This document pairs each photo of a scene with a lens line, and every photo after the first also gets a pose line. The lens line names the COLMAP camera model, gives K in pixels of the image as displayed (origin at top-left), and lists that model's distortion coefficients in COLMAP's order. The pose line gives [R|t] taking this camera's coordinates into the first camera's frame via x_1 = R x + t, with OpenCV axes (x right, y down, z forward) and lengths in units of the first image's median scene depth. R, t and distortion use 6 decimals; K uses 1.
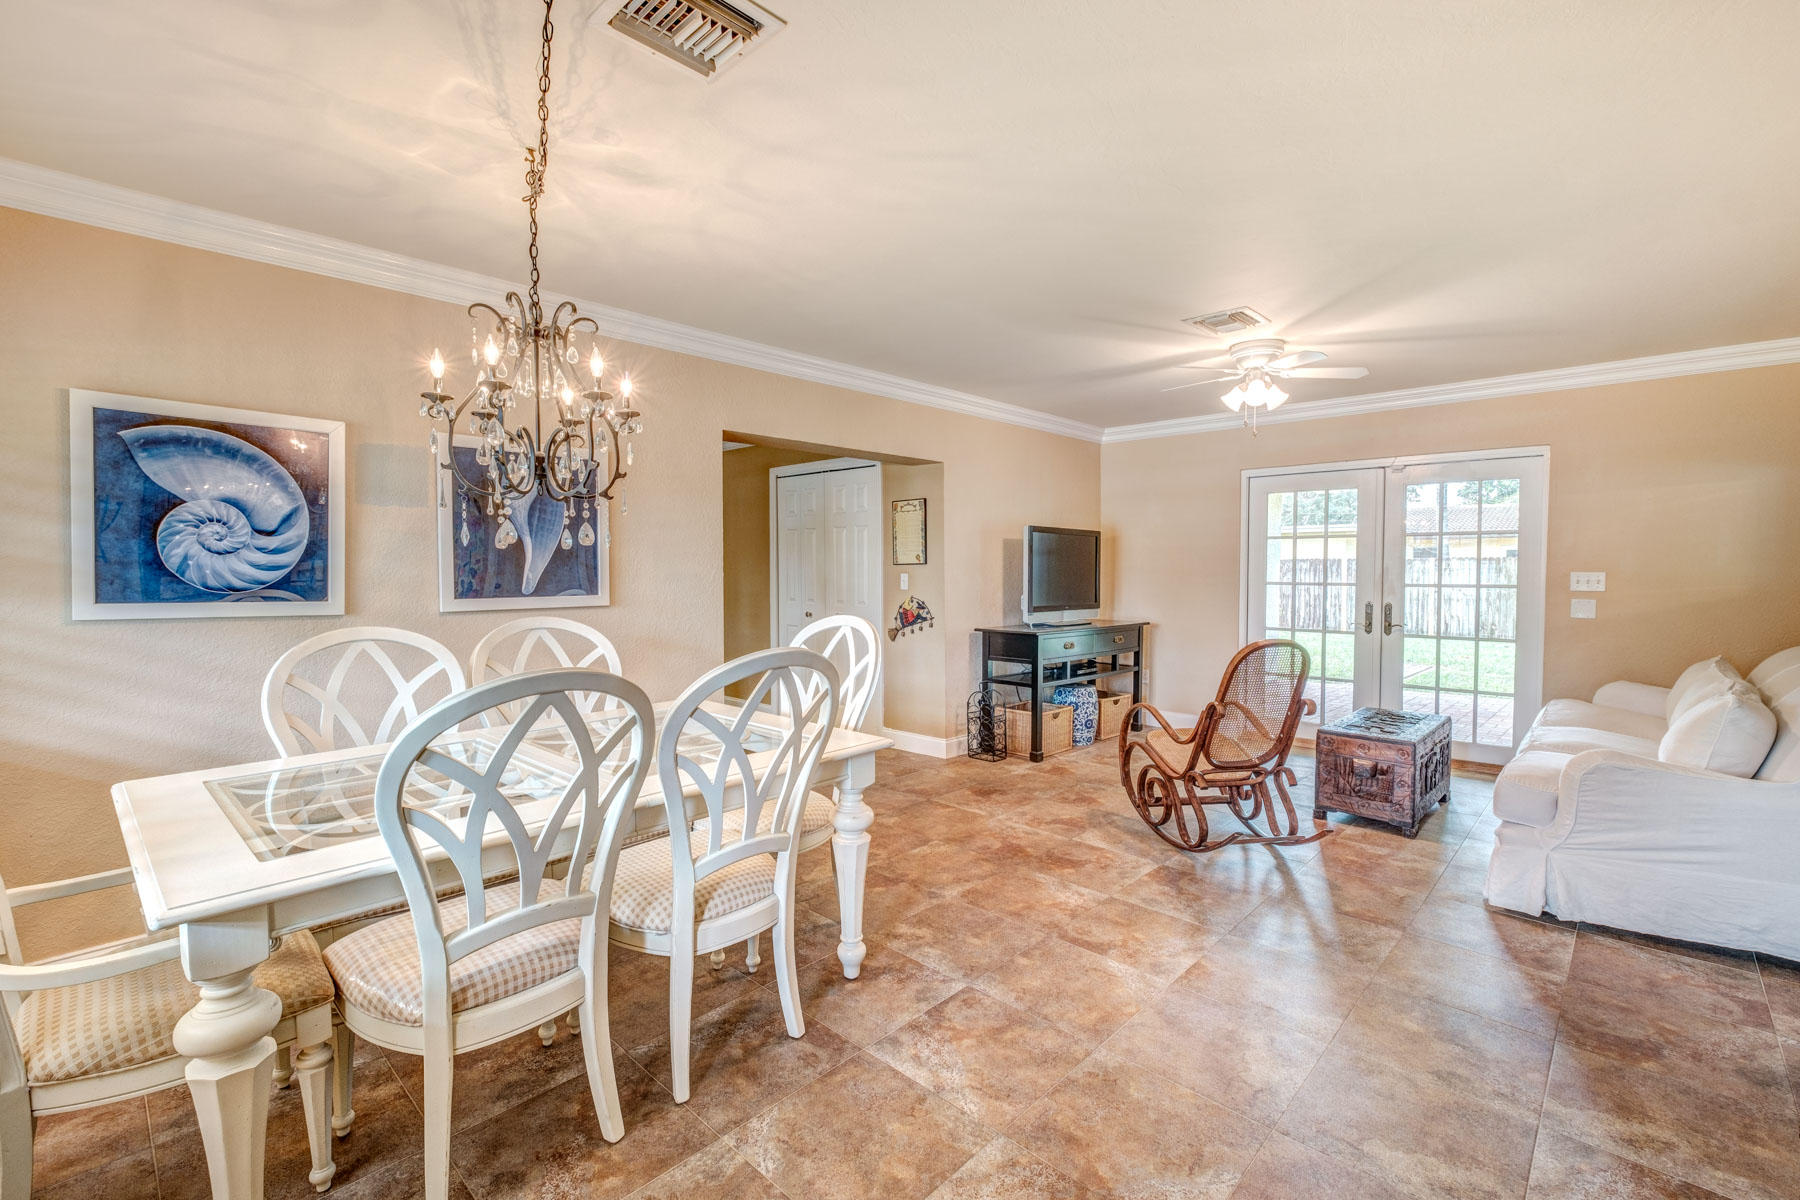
lens RADIAL K [[784.5, 0, 862.1], [0, 784.5, 593.4], [0, 0, 1]] dist [-0.001371, -0.000648]
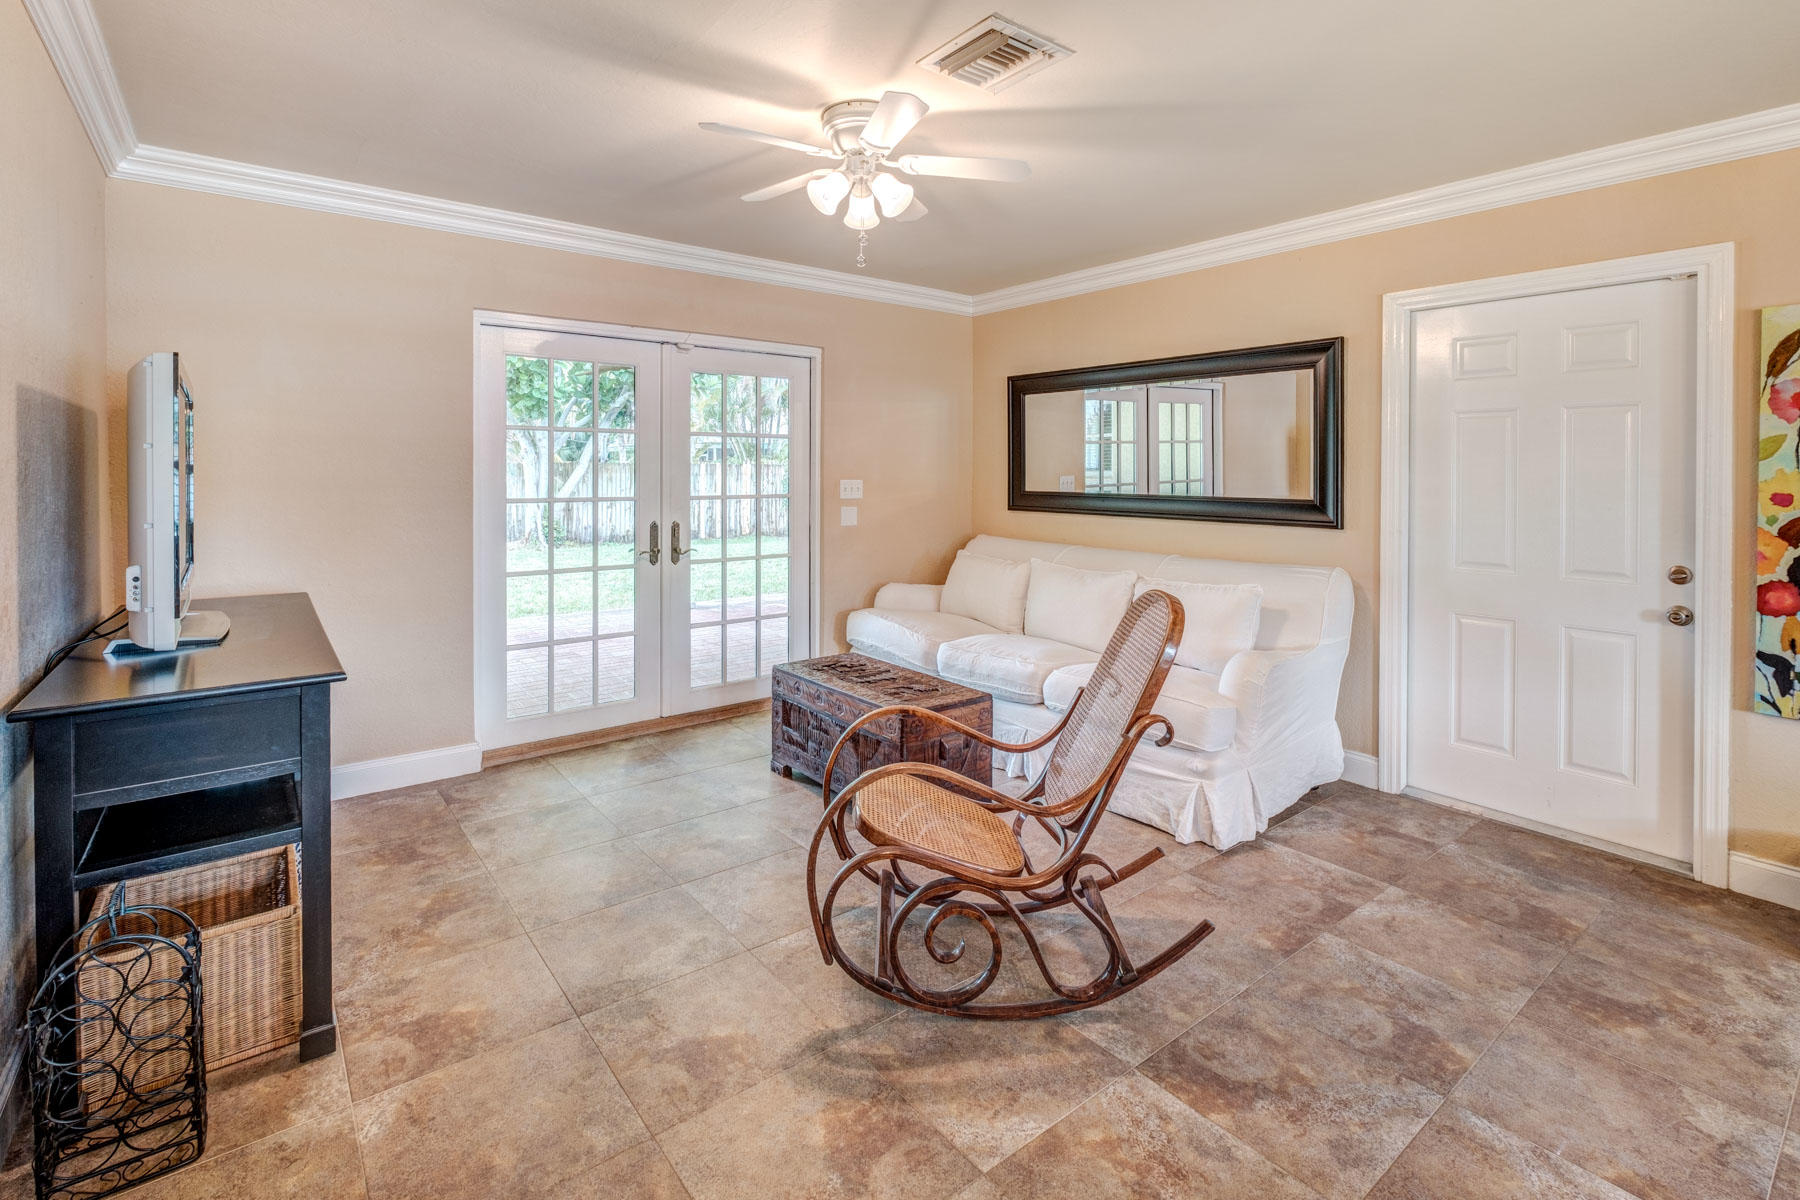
lens RADIAL K [[821.4, 0, 897.2], [0, 821.4, 471.9], [0, 0, 1]] dist [-0.001374, -0.000556]
pose [[0.104022, 0.002100, 0.994573, -0.122191], [0.030235, 0.999529, -0.005273, -0.030161], [-0.994115, 0.030620, 0.103909, 0.837704]]
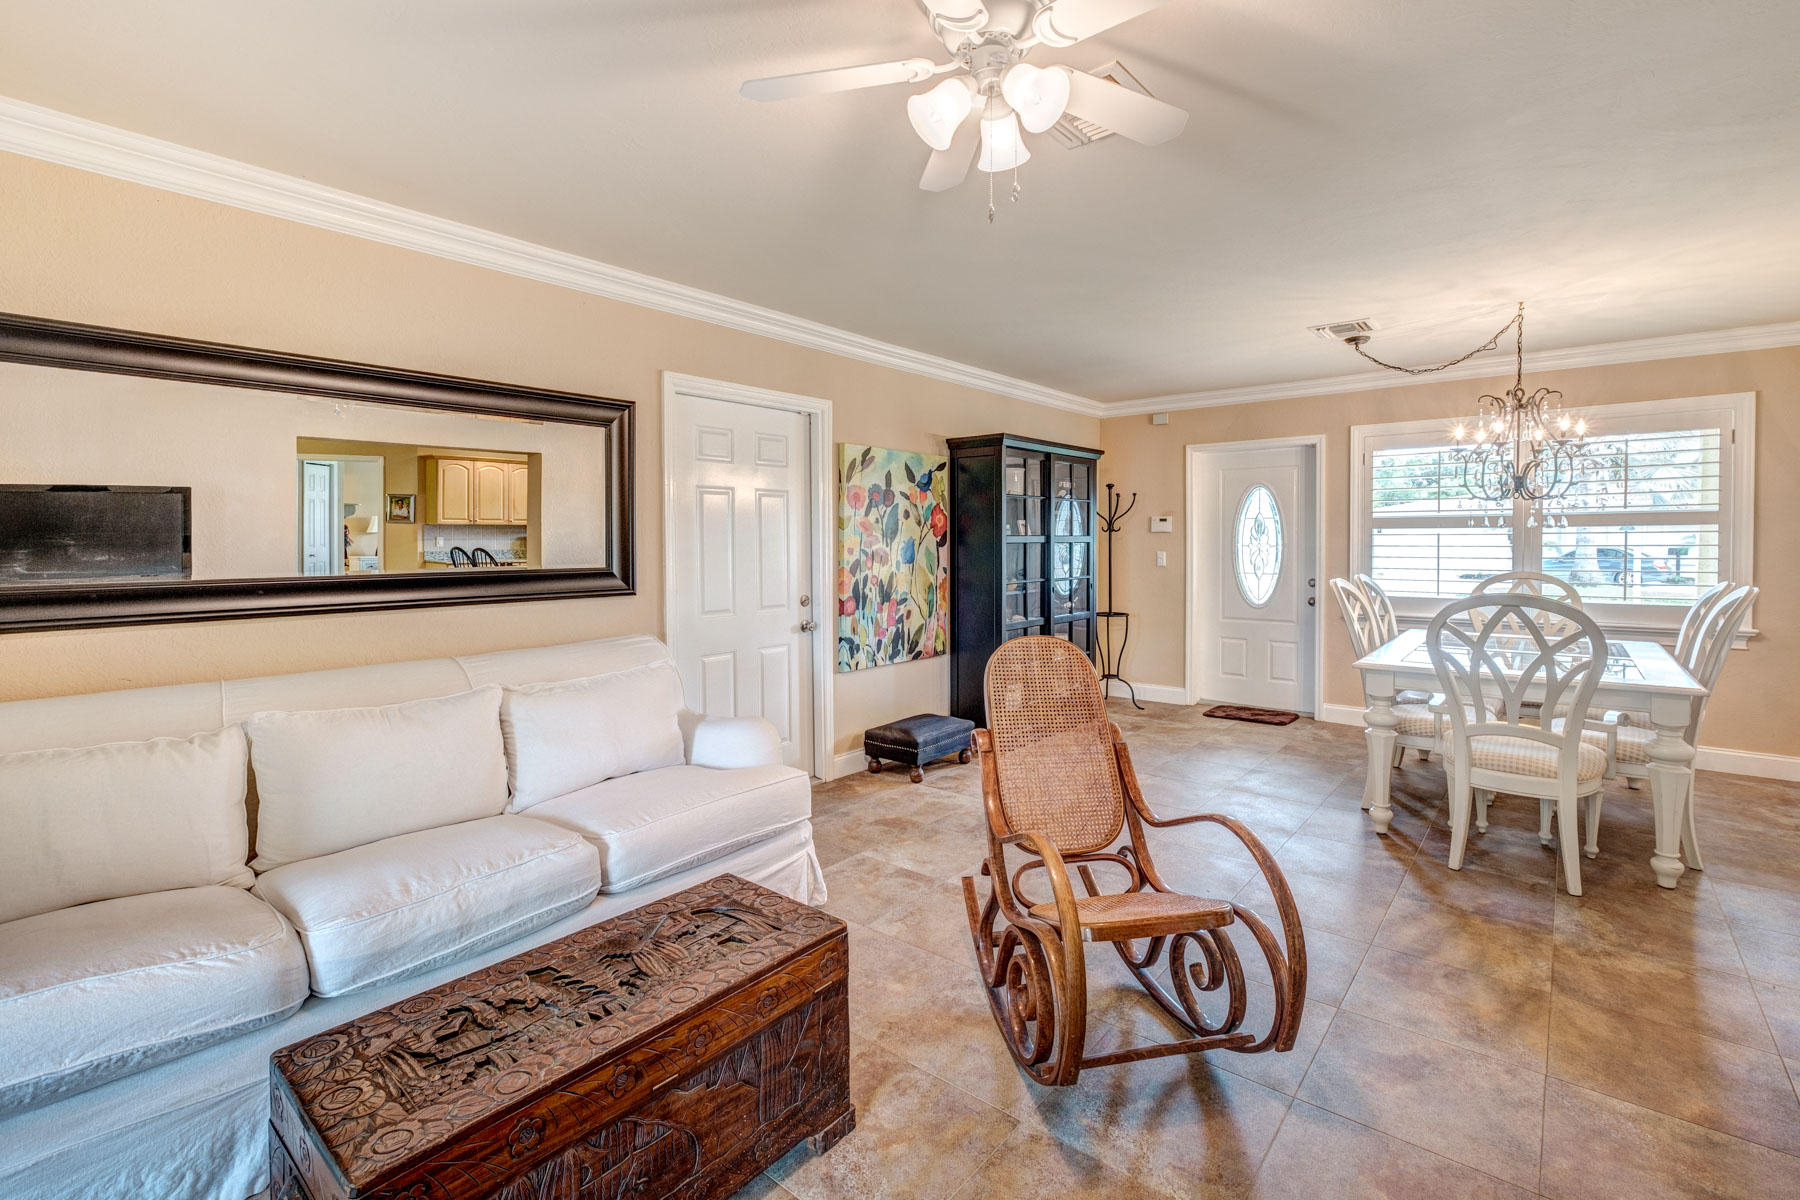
lens RADIAL K [[805.5, 0, 905.2], [0, 805.5, 560.4], [0, 0, 1]] dist [-0.000940, -0.000083]
pose [[-0.991544, 0.017400, -0.128601, 0.549979], [0.009790, 0.998176, 0.059578, -0.043209], [0.129403, 0.057815, -0.989905, 1.287259]]
